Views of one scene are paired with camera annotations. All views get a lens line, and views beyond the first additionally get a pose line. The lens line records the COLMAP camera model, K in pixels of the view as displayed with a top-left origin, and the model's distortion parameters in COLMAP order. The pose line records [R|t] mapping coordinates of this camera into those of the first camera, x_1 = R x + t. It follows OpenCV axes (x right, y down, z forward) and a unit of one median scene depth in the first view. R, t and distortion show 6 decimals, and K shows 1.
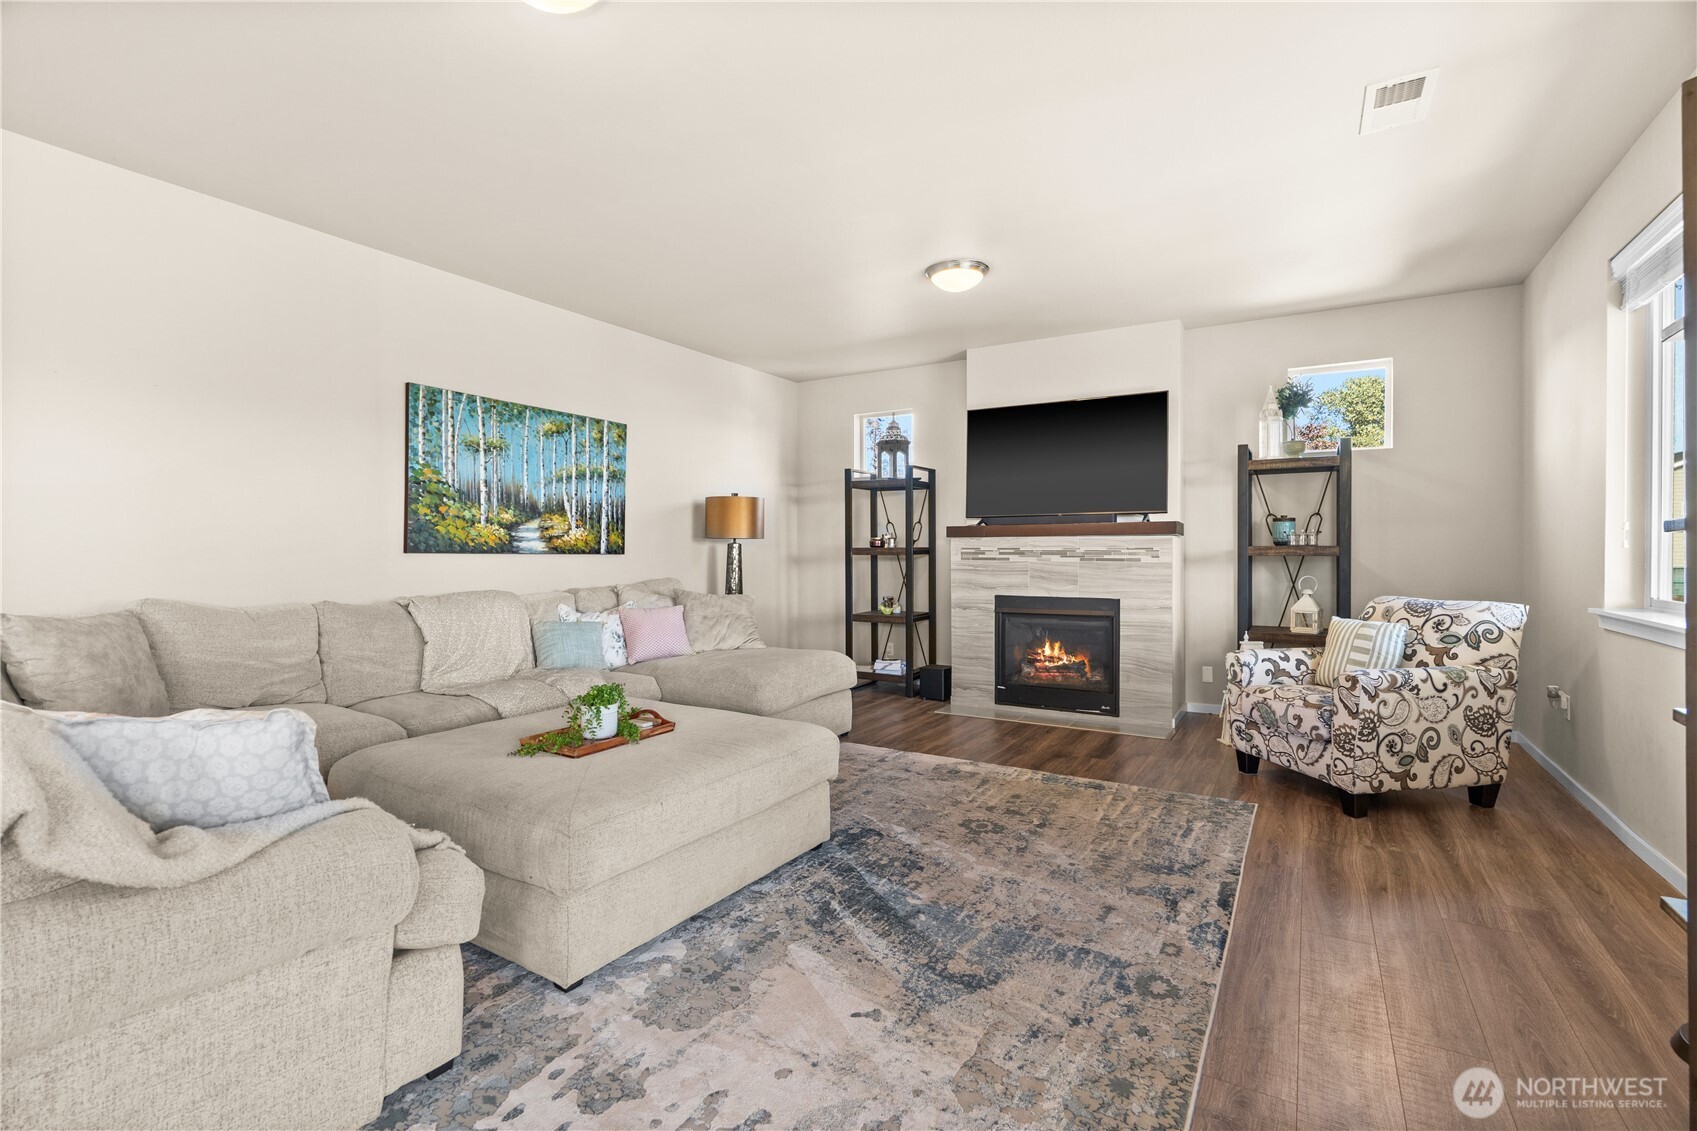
lens RADIAL K [[780.0, 0, 845.8], [0, 780.0, 552.8], [0, 0, 1]] dist [-0.010082, 0.002328]
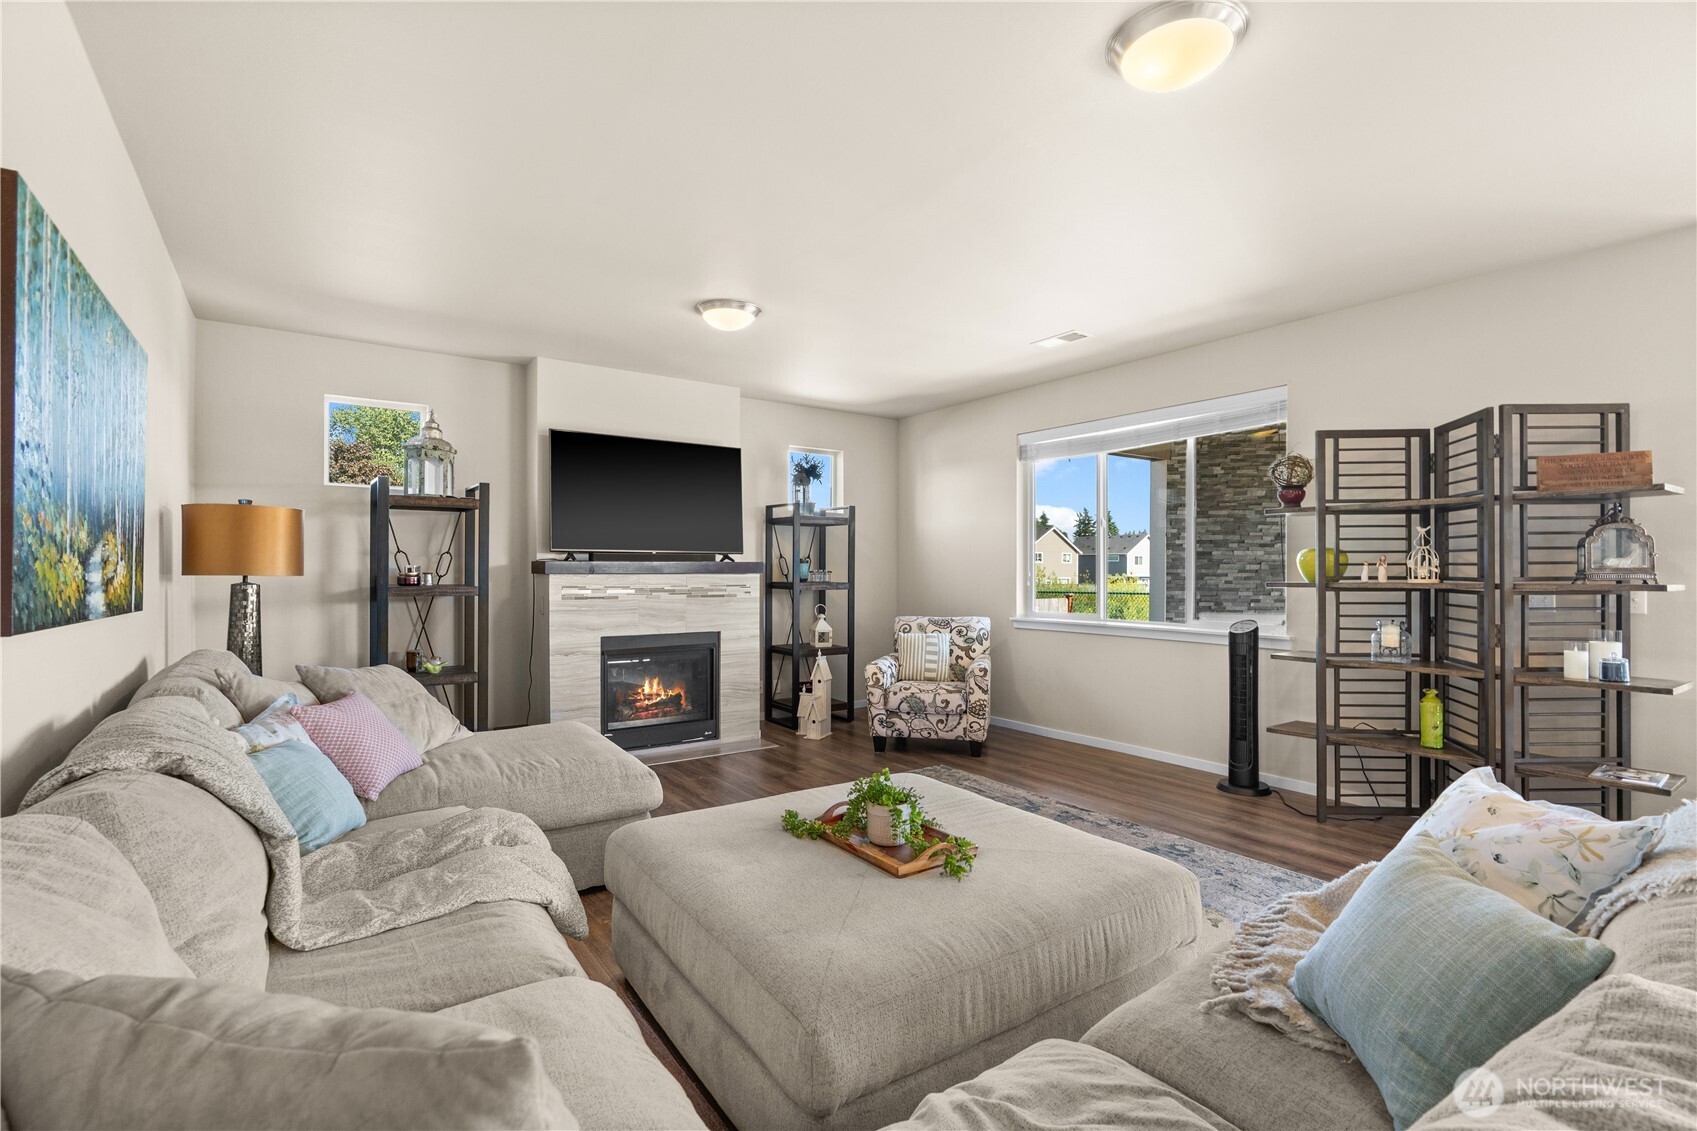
lens RADIAL K [[780.0, 0, 830.8], [0, 780.0, 570.8], [0, 0, 1]] dist [-0.010082, 0.002328]
pose [[0.446083, 0.010518, 0.894930, -0.579926], [0.008403, 0.999838, -0.015940, -0.008163], [-0.894952, 0.014630, 0.445922, 0.371674]]
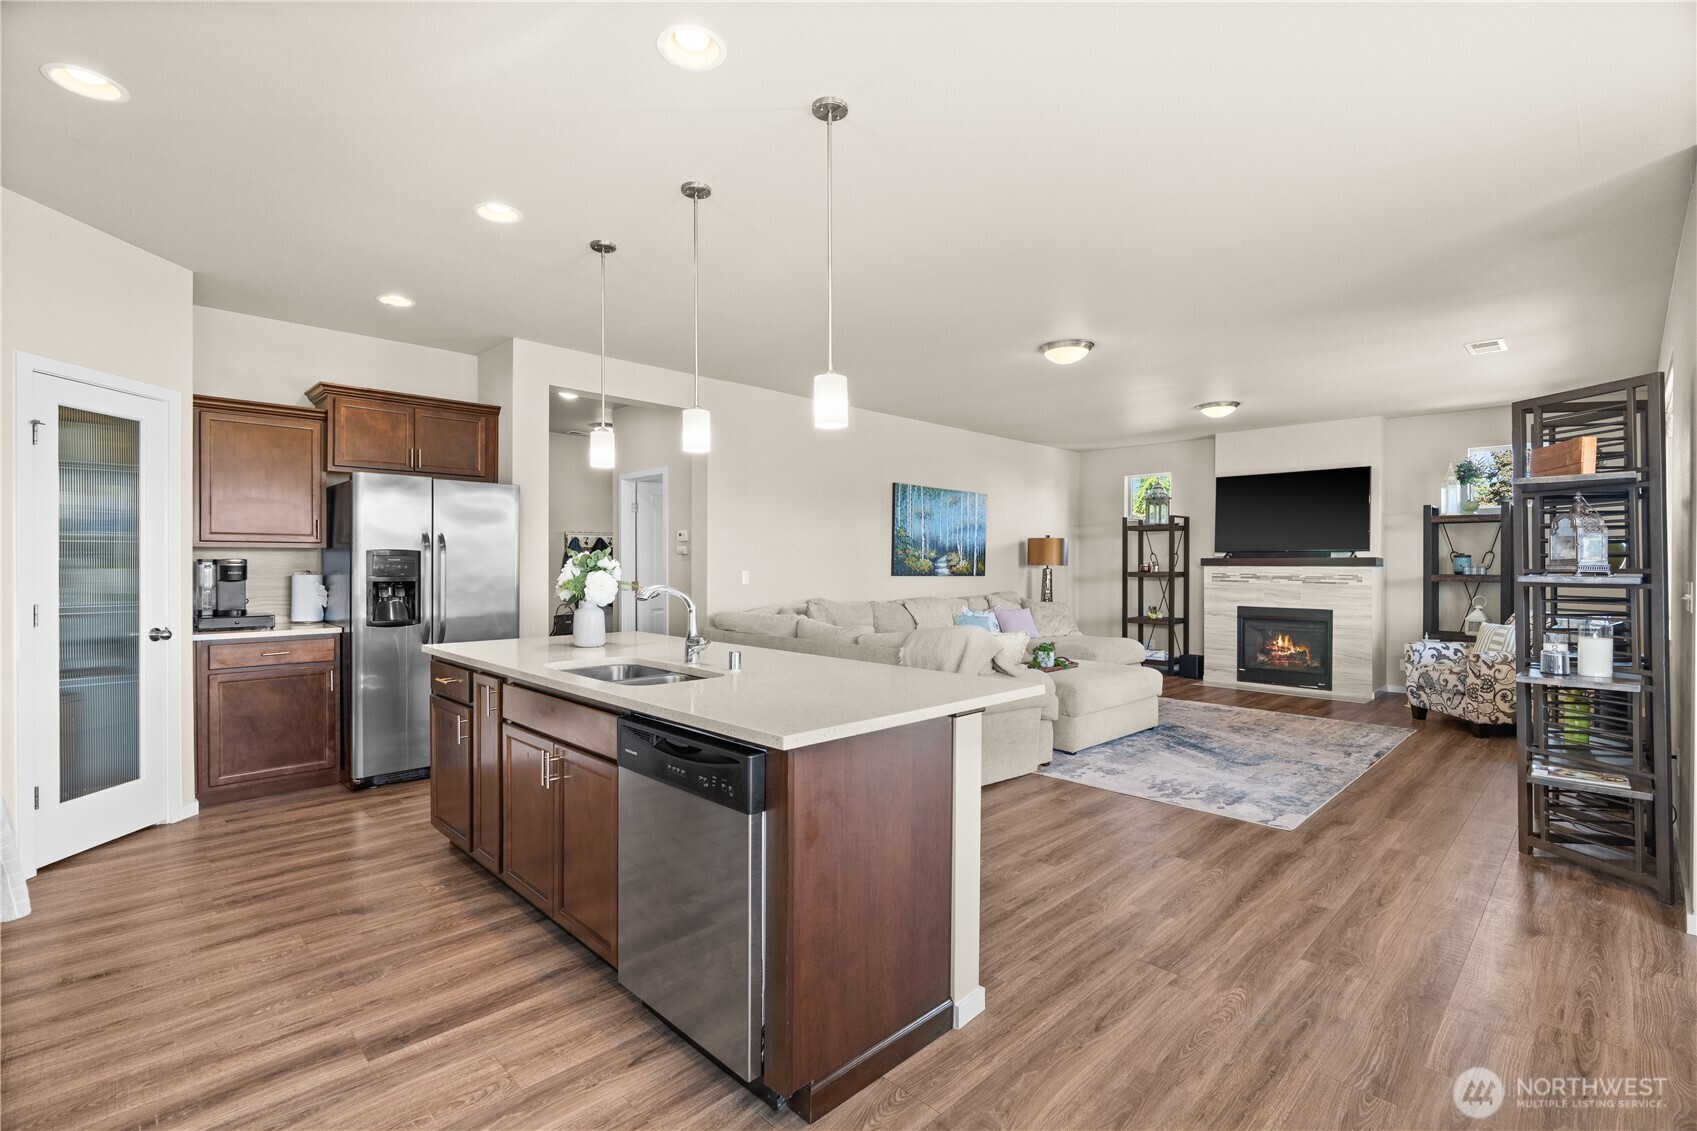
lens RADIAL K [[780.0, 0, 835.8], [0, 780.0, 559.8], [0, 0, 1]] dist [-0.010082, 0.002328]
pose [[0.967395, 0.004198, -0.253239, -0.184940], [-0.006096, 0.999959, -0.006710, -0.019589], [0.253200, 0.008035, 0.967380, -0.659733]]
